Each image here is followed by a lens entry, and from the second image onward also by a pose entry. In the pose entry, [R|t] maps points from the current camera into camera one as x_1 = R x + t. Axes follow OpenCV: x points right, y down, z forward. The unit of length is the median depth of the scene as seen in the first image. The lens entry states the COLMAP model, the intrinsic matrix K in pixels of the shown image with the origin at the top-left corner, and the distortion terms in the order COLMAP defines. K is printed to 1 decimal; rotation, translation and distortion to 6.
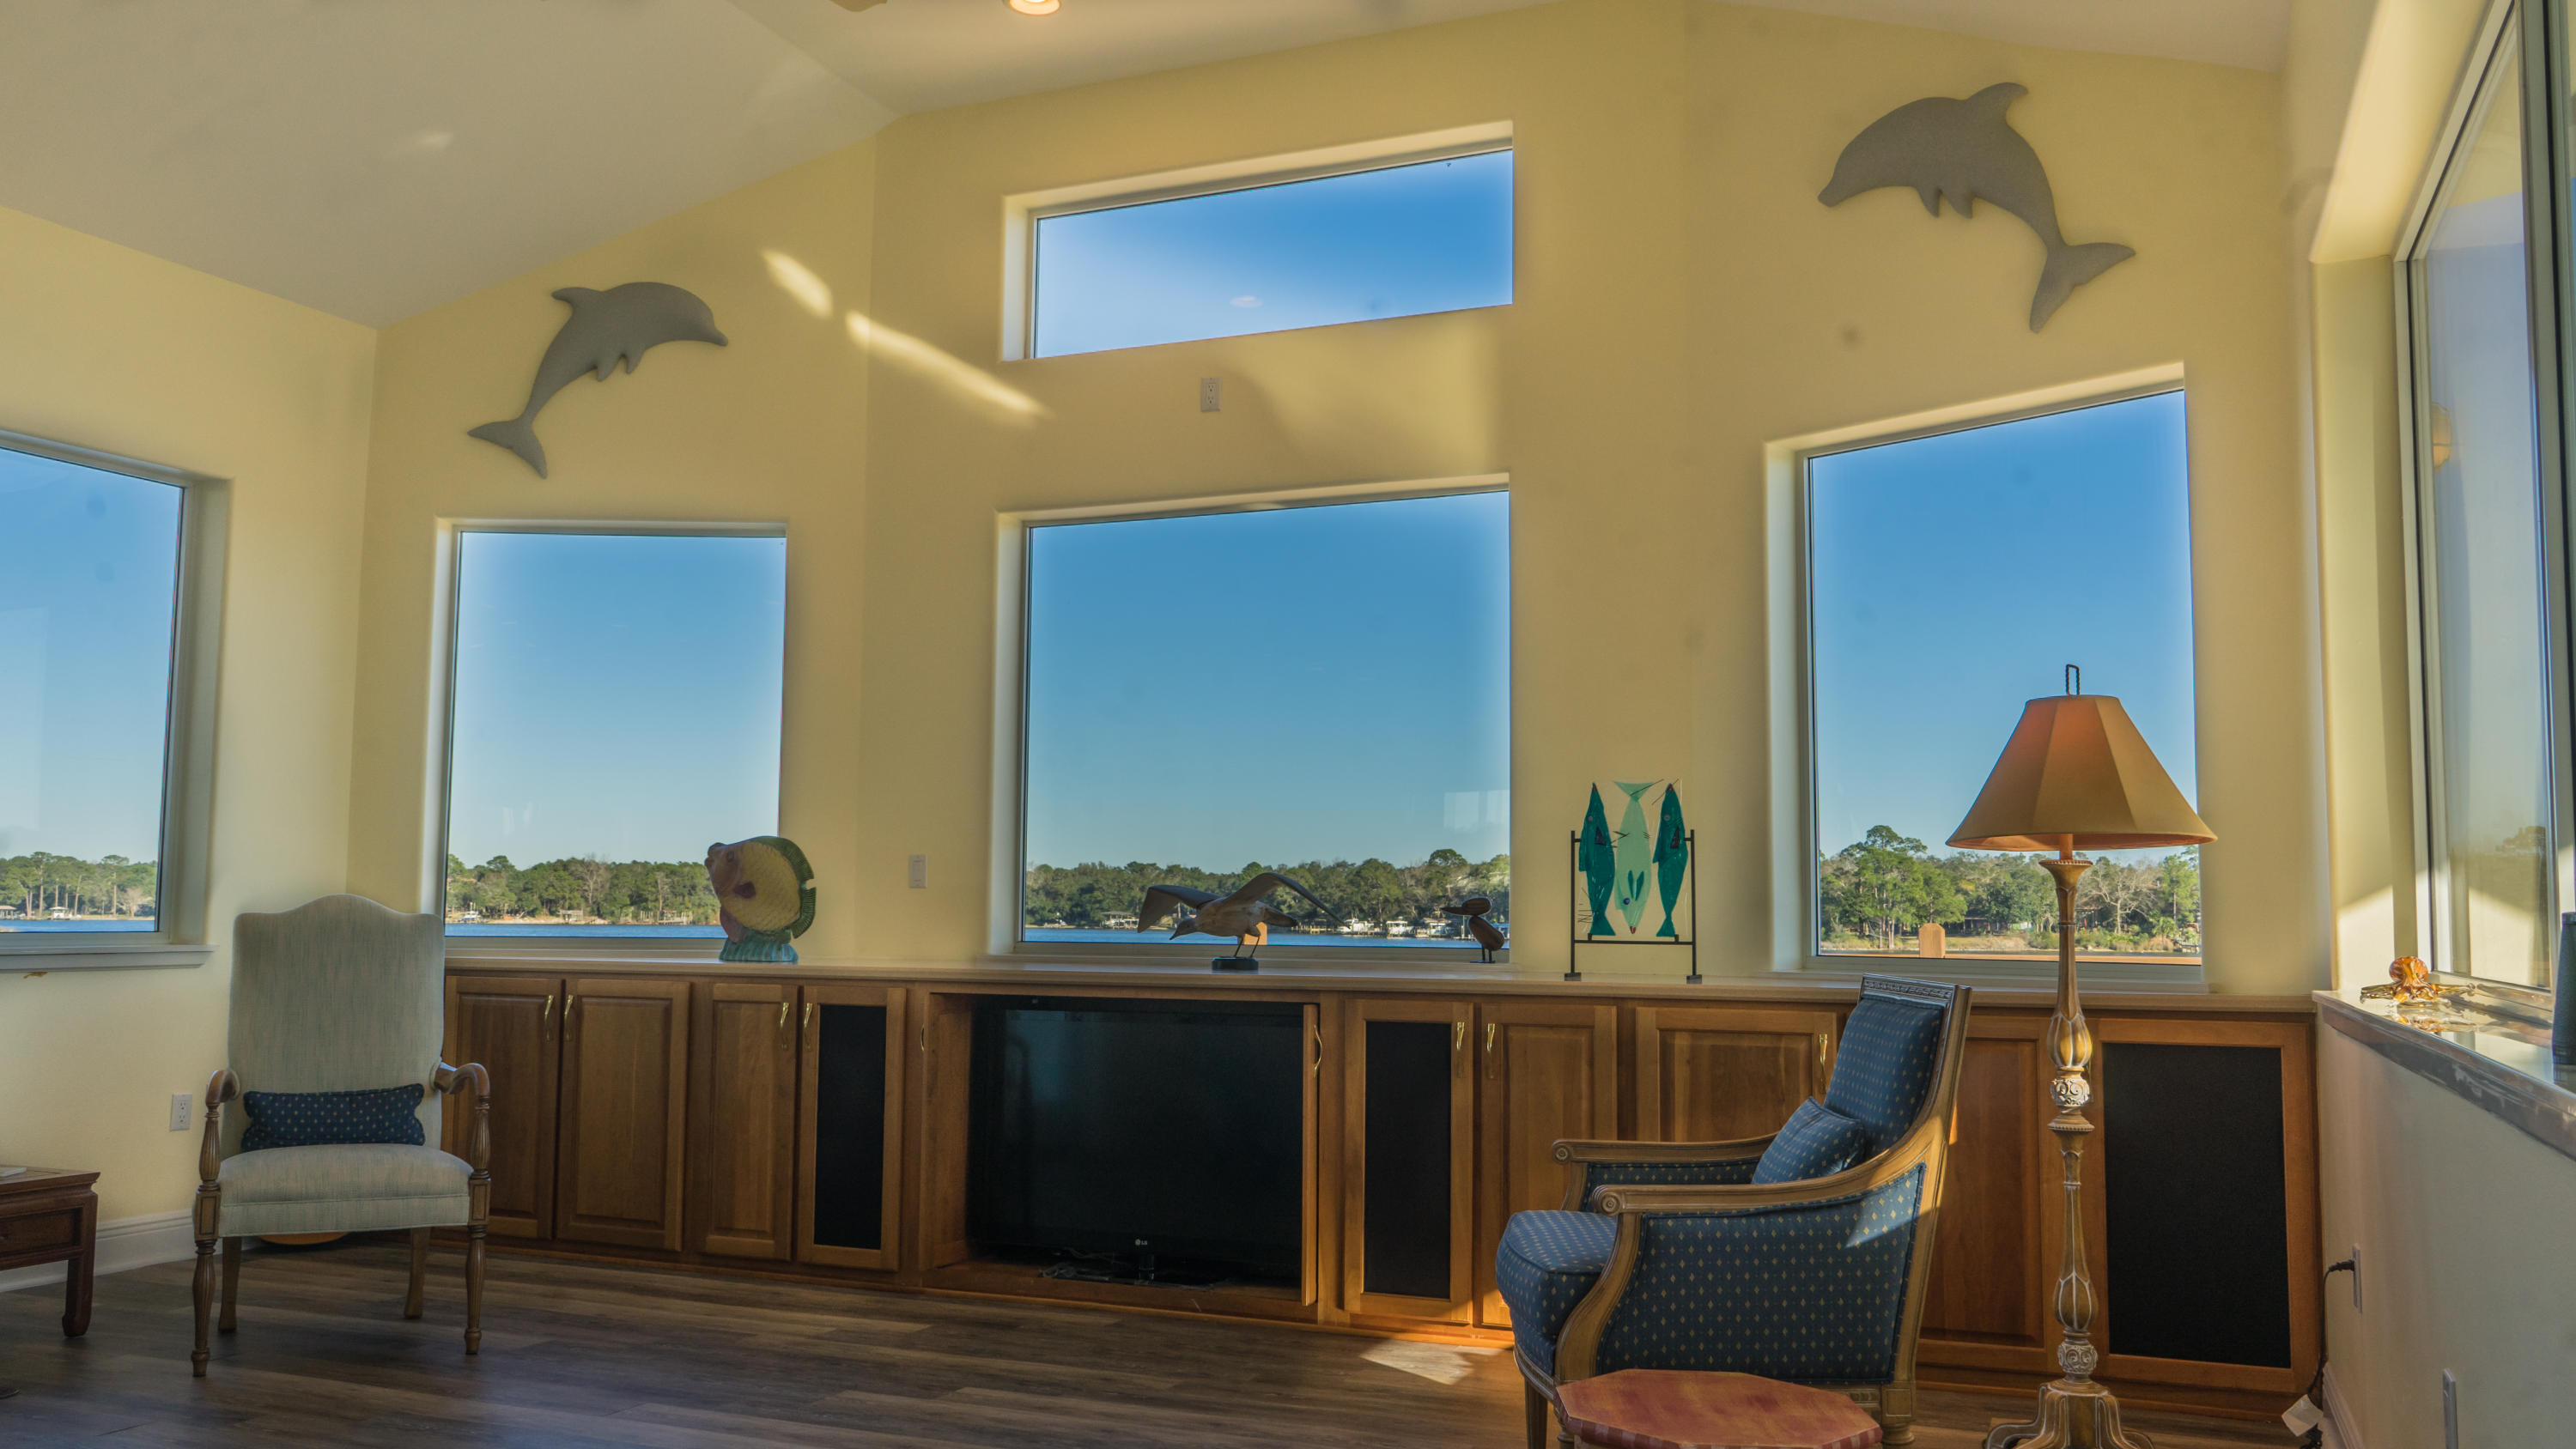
lens RADIAL K [[2049.4, 0, 1288.0], [0, 2049.4, 724.5], [0, 0, 1]] dist [-0.008843, -0.000732]
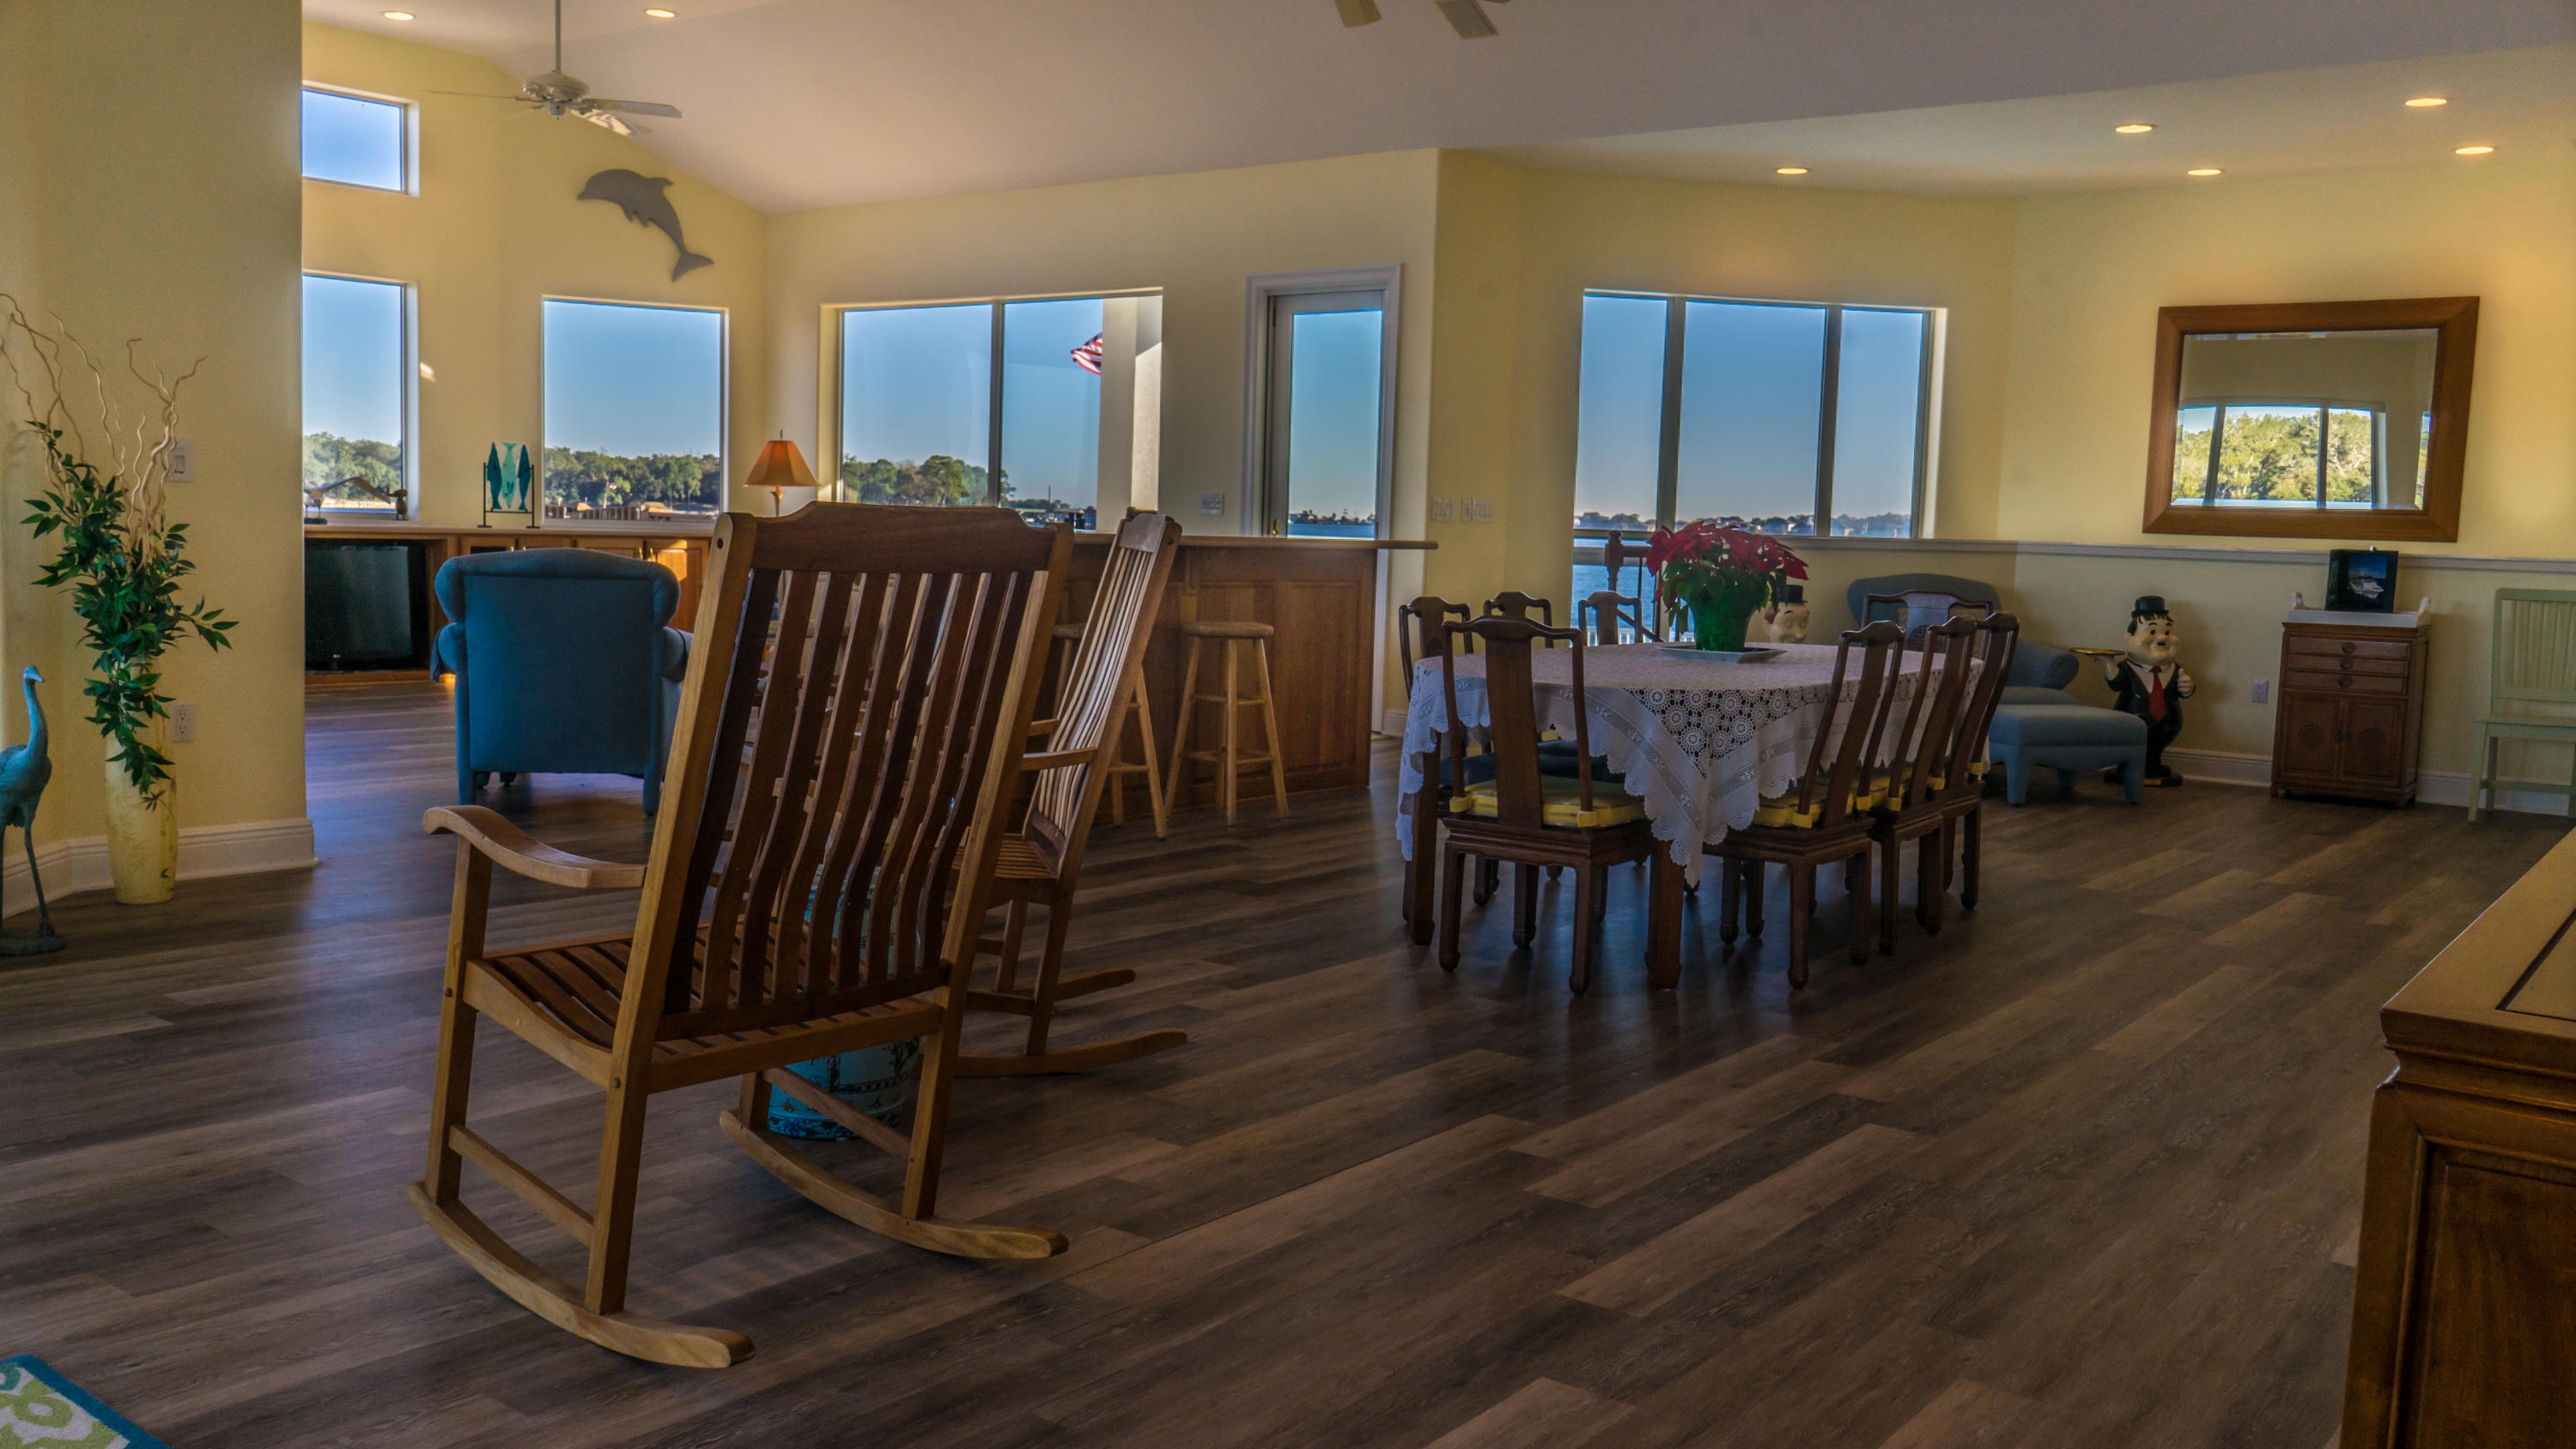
lens RADIAL K [[2049.4, 0, 1288.0], [0, 2049.4, 724.5], [0, 0, 1]] dist [-0.008843, -0.000732]
pose [[0.259849, -0.092946, 0.961166, -1.854411], [-0.119130, 0.984668, 0.127425, -0.056958], [-0.958273, -0.147615, 0.244793, -0.444937]]
